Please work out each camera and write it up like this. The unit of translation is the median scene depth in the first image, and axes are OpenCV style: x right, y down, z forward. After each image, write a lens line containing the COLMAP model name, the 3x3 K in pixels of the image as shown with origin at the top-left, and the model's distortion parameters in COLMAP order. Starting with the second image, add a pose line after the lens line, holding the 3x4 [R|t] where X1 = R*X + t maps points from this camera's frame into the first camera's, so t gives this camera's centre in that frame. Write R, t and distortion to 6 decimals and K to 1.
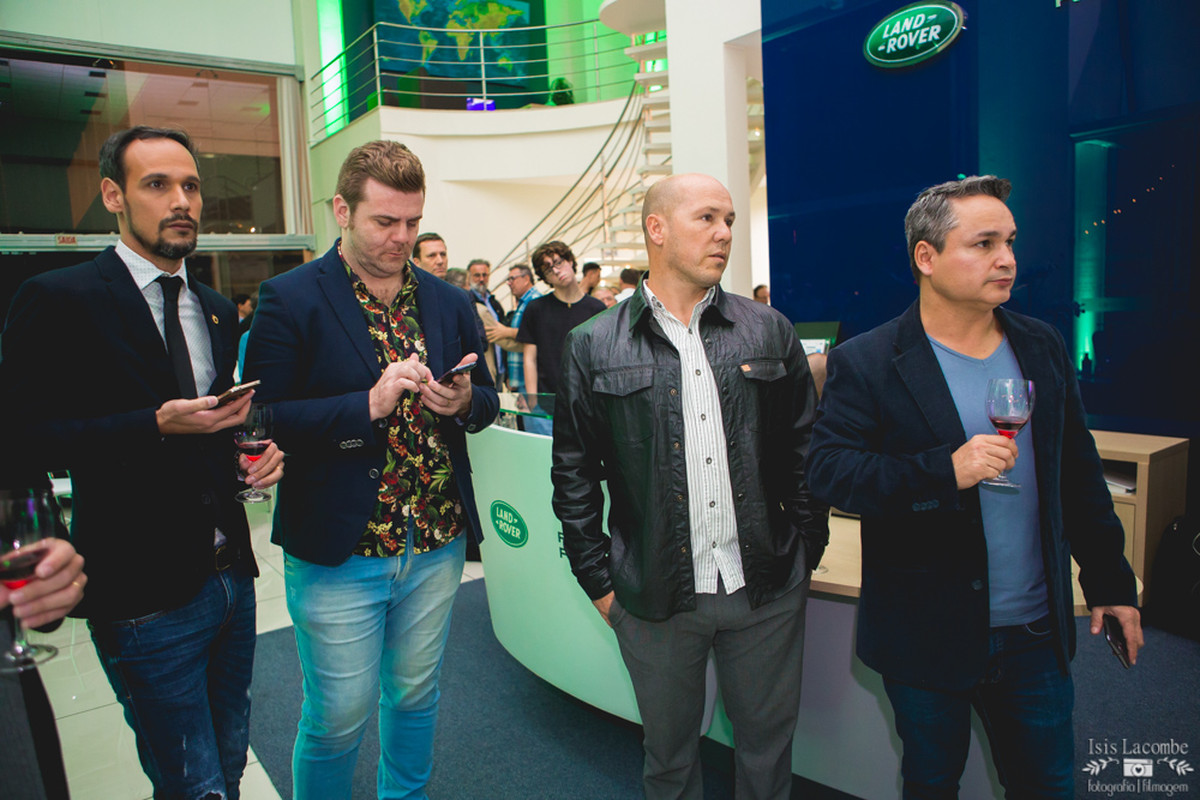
lens RADIAL K [[824.4, 0, 607.1], [0, 824.4, 407.9], [0, 0, 1]] dist [-0.090049, 0.060595]
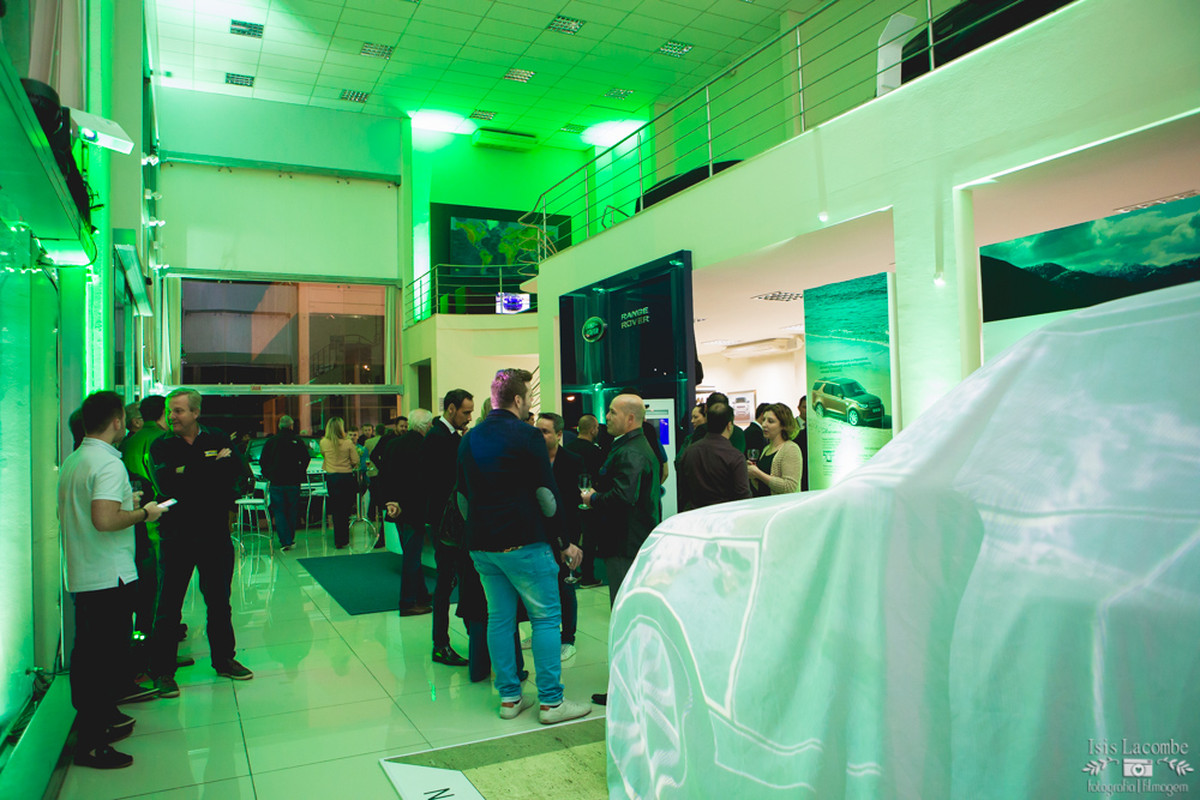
lens RADIAL K [[824.4, 0, 607.1], [0, 824.4, 404.0], [0, 0, 1]] dist [-0.090049, 0.060595]
pose [[0.987582, 0.016464, -0.156242, 0.277700], [-0.038999, 0.989057, -0.142283, 0.031597], [0.152190, 0.146609, 0.977417, -0.478499]]
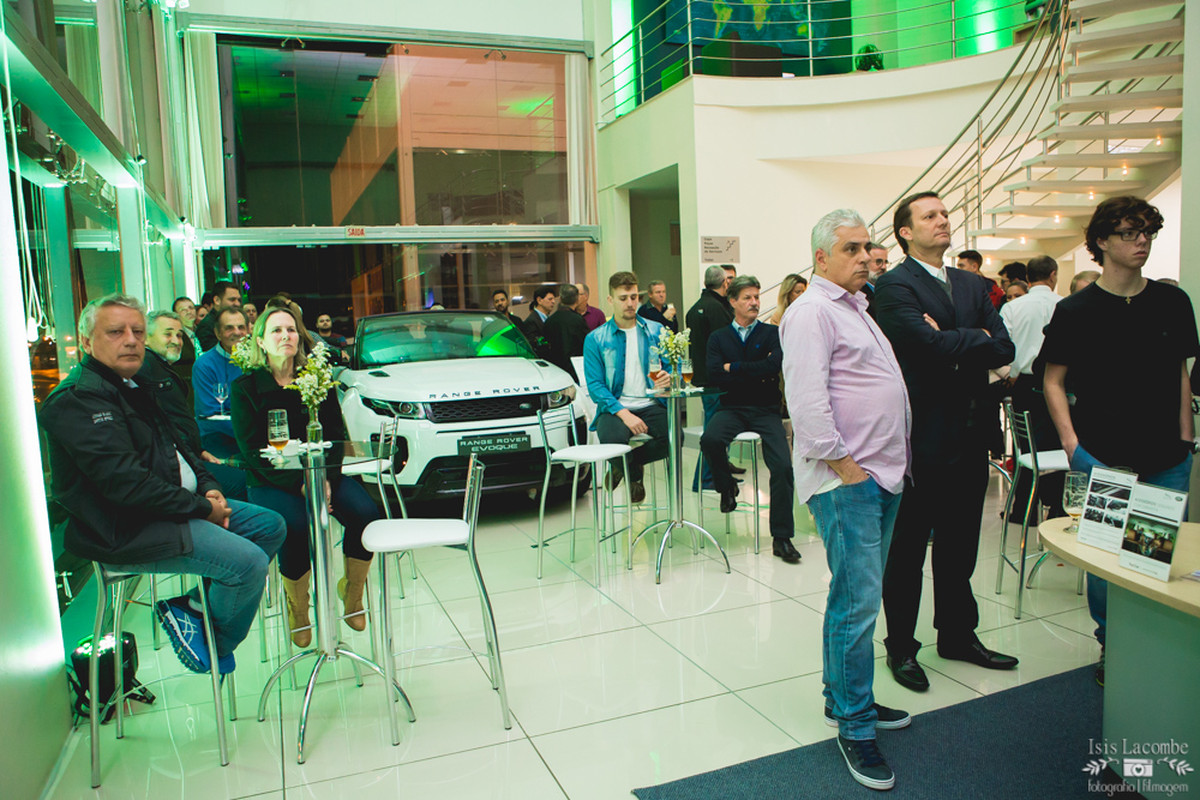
lens RADIAL K [[824.4, 0, 598.4], [0, 824.4, 403.8], [0, 0, 1]] dist [-0.090049, 0.060595]
pose [[0.967887, 0.035481, -0.248870, -0.127533], [-0.036784, 0.999323, -0.000583, -0.012831], [0.248681, 0.009719, 0.968537, 0.113967]]
